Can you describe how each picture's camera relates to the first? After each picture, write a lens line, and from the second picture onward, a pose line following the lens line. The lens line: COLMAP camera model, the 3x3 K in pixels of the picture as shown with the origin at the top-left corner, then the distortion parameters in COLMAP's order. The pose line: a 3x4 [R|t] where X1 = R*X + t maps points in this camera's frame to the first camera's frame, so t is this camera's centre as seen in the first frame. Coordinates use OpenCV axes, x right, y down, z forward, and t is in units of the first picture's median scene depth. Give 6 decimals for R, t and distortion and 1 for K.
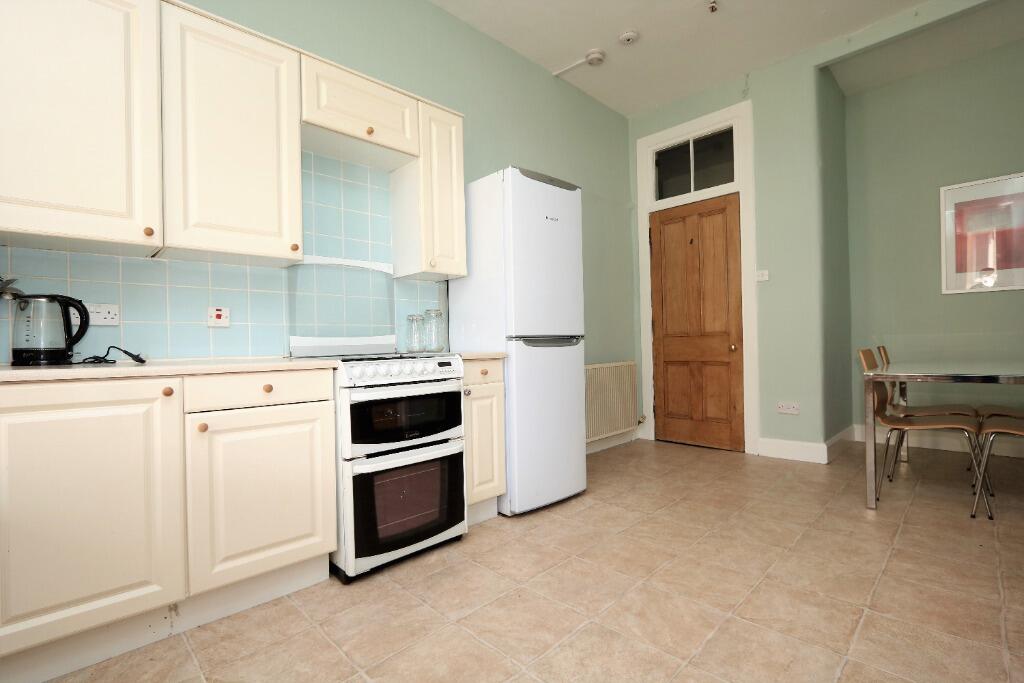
lens RADIAL K [[476.6, 0, 512.0], [0, 476.6, 341.5], [0, 0, 1]] dist [-0.004733, -0.000669]
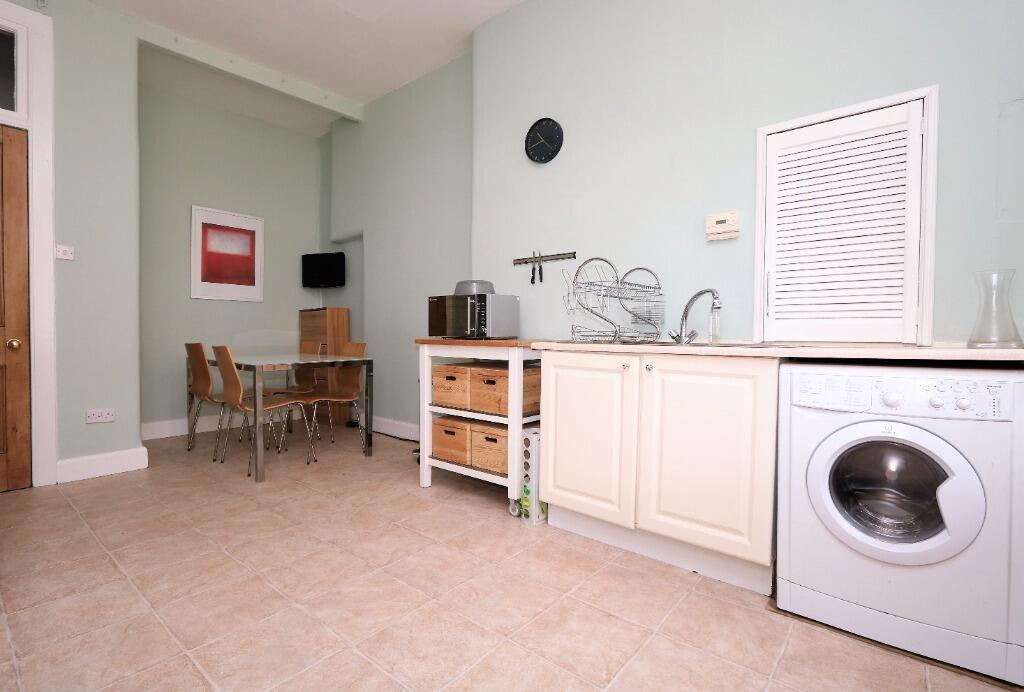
lens RADIAL K [[487.0, 0, 512.0], [0, 487.0, 346.0], [0, 0, 1]] dist [-0.025992, 0.001319]
pose [[-0.105218, -0.000140, 0.994449, -0.448516], [-0.005256, 0.999986, -0.000416, 0.016168], [-0.994435, -0.005270, -0.105218, 0.479541]]
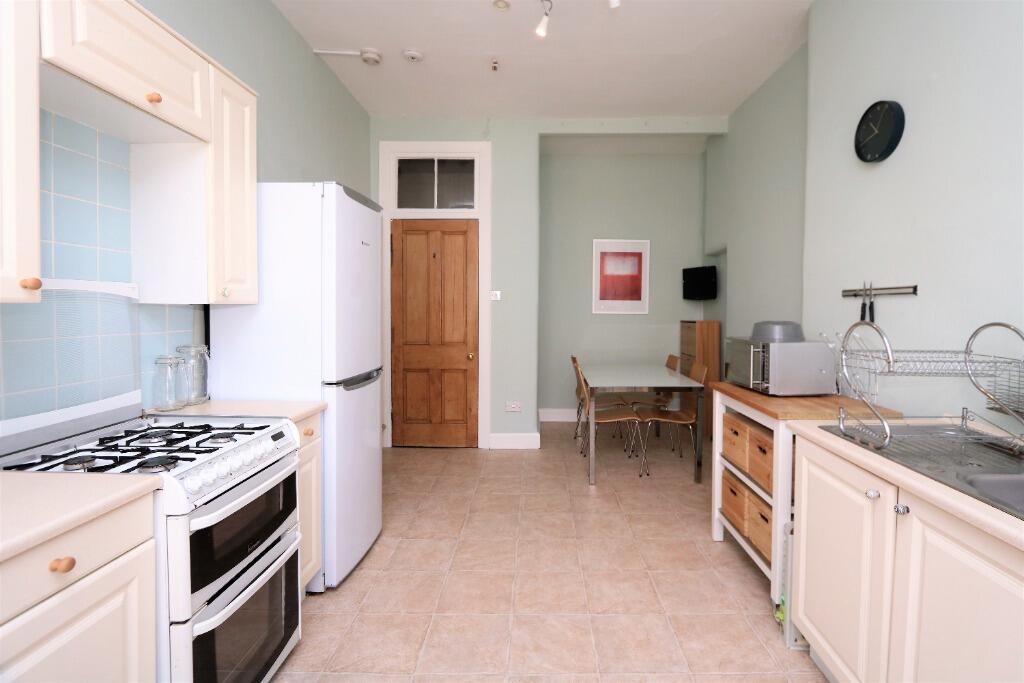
lens RADIAL K [[477.6, 0, 536.9], [0, 477.6, 316.1], [0, 0, 1]] dist [-0.009520, -0.000240]
pose [[0.703549, 0.011494, 0.710554, -0.327070], [-0.023347, 0.999703, 0.006946, -0.134426], [-0.710264, -0.021476, 0.703608, 0.134800]]
